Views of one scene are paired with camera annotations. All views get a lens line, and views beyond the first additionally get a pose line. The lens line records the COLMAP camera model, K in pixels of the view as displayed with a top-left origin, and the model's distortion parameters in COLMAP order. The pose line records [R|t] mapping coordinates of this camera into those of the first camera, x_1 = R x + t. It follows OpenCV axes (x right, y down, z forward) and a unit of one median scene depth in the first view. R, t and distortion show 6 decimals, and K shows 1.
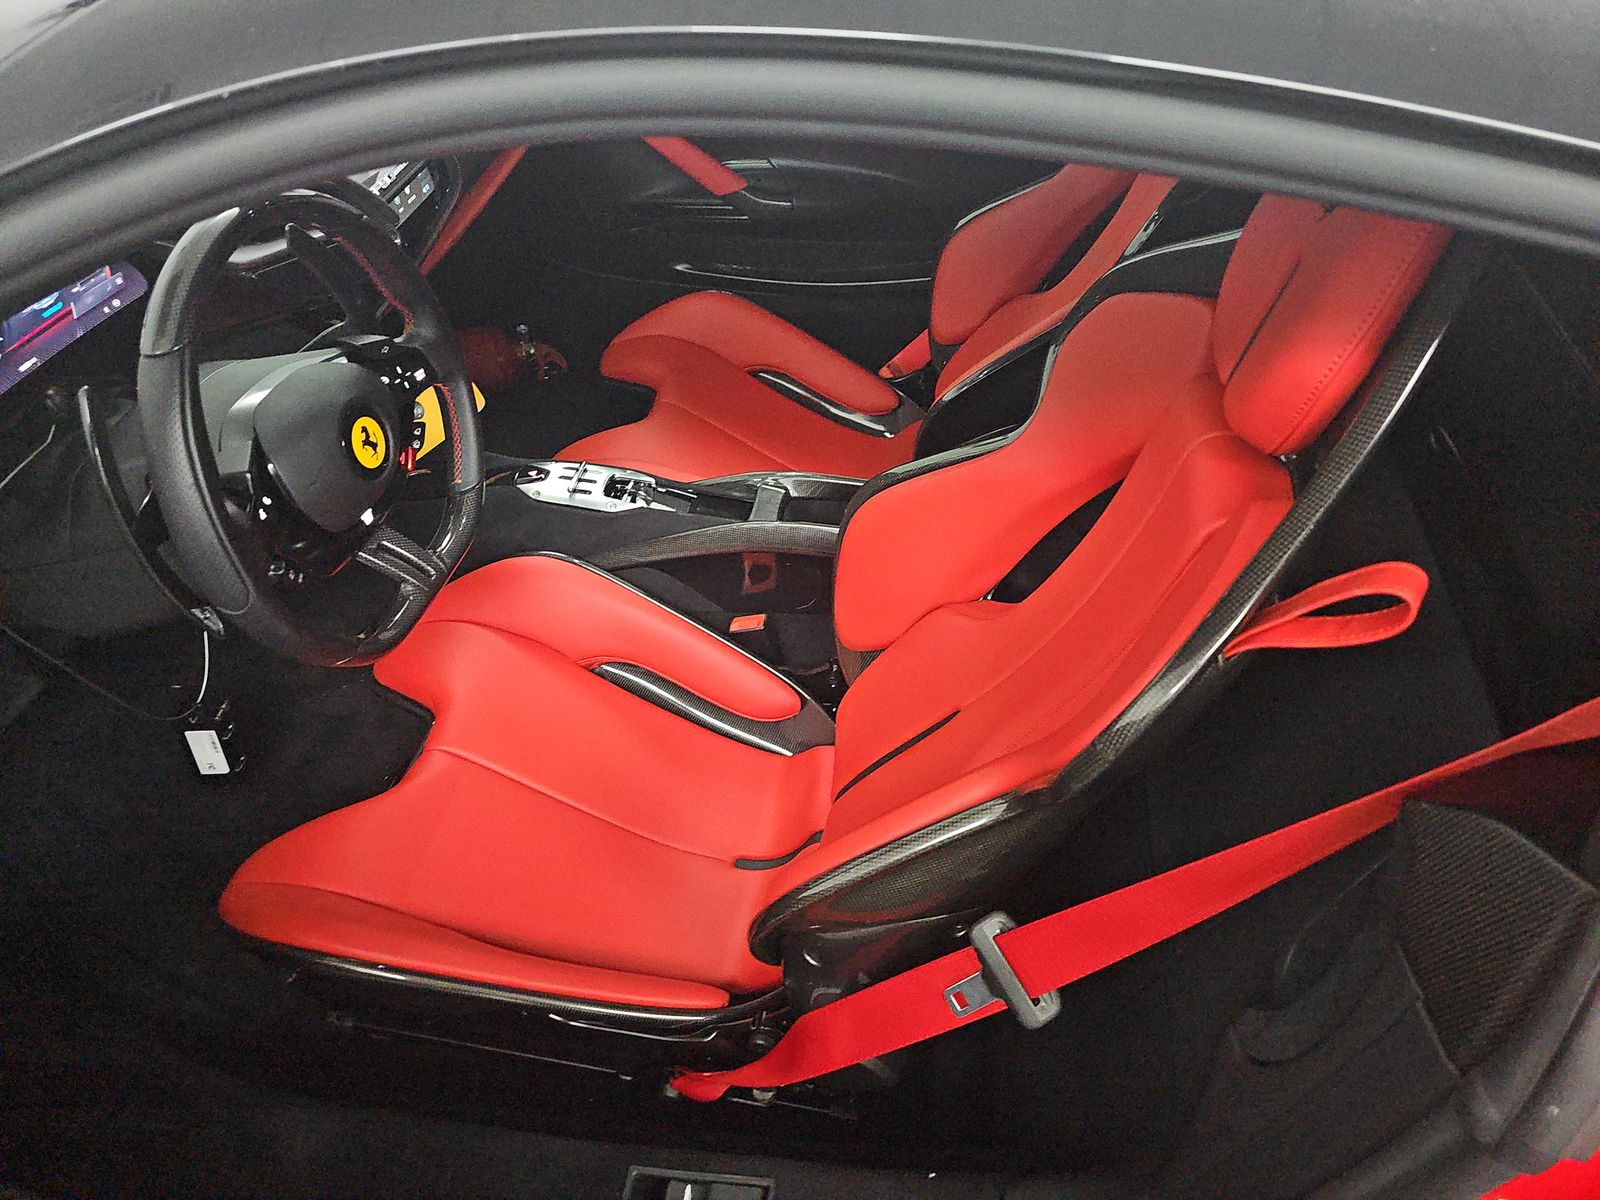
lens RADIAL K [[1075.4, 0, 804.5], [0, 1075.4, 596.0], [0, 0, 1]] dist [-0.009160, -0.007227]
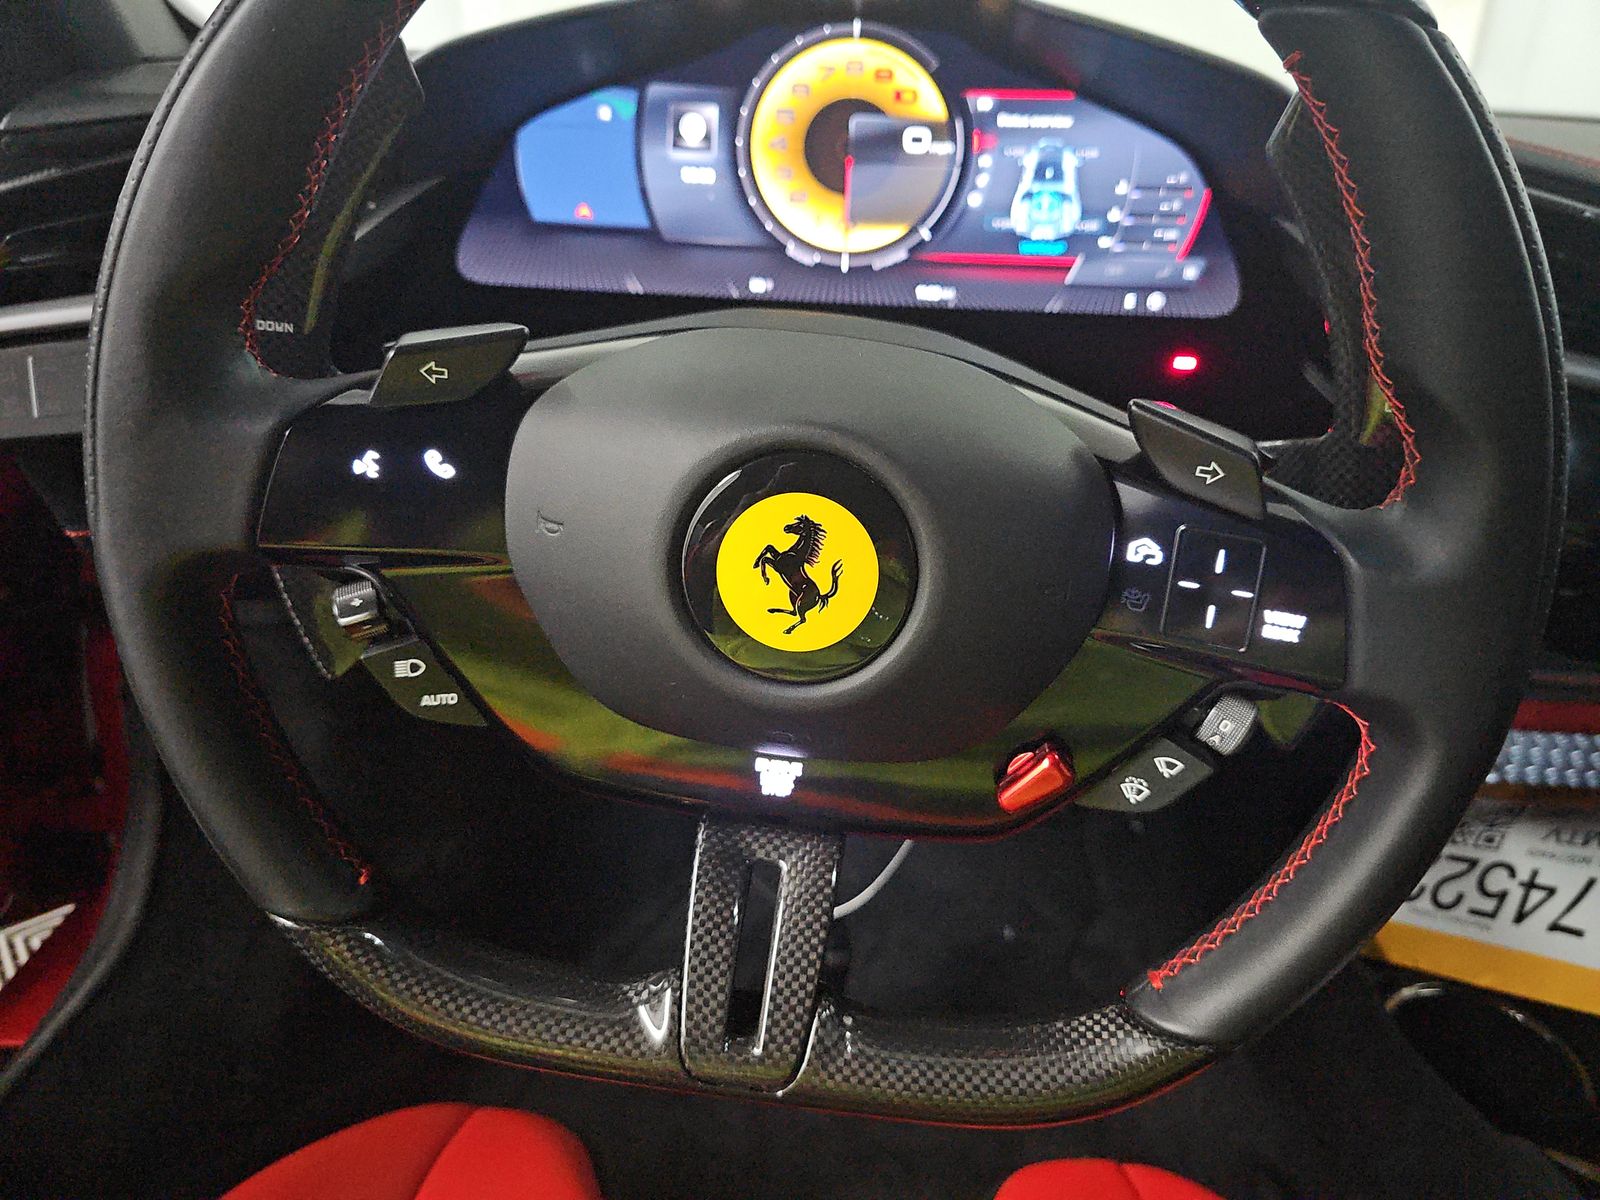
lens RADIAL K [[1075.4, 0, 804.8], [0, 1075.4, 599.9], [0, 0, 1]] dist [-0.009160, -0.007227]
pose [[0.072954, 0.431994, -0.898921, -0.116547], [-0.683585, 0.677963, 0.270330, -0.246998], [0.726216, 0.594767, 0.344764, 0.971133]]
